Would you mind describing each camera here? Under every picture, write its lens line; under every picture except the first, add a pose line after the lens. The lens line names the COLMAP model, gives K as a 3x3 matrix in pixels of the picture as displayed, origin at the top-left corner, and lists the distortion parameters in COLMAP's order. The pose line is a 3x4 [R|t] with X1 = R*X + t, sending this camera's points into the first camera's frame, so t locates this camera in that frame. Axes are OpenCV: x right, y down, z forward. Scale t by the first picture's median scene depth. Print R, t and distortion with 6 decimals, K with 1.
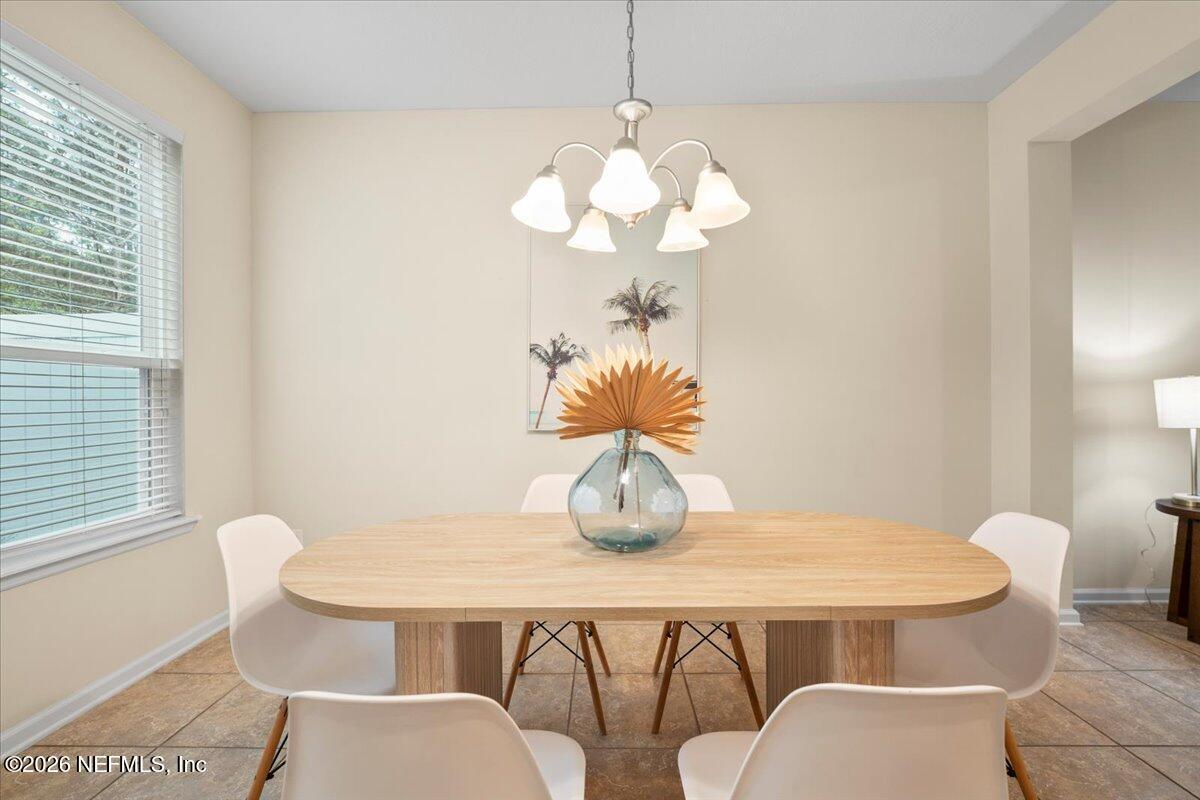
lens RADIAL K [[525.6, 0, 600.0], [0, 525.6, 400.0], [0, 0, 1]] dist [0.001331, -0.000066]
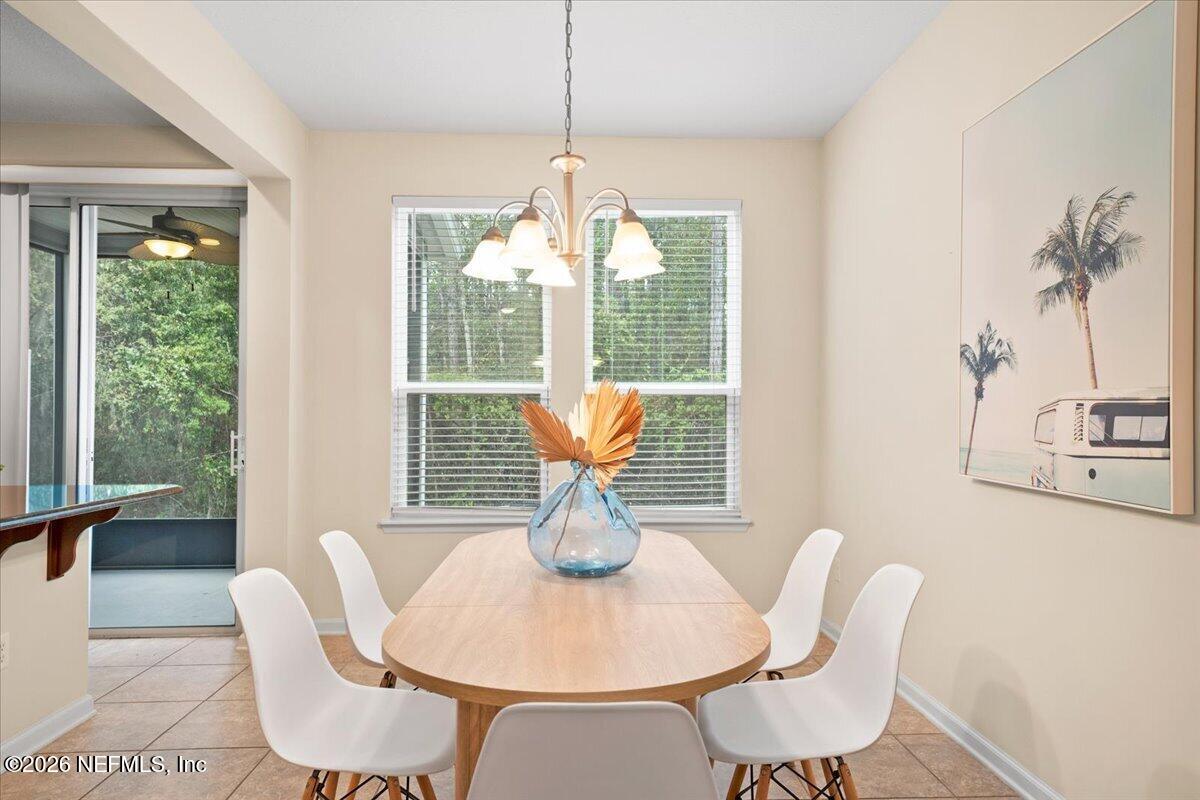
lens RADIAL K [[749.4, 0, 583.4], [0, 749.4, 402.2], [0, 0, 1]] dist [0.056469, 0.000439]
pose [[0.027240, -0.005747, -0.999612, 0.804862], [-0.007344, 0.999955, -0.005949, -0.025667], [0.999602, 0.007503, 0.027197, 0.503470]]
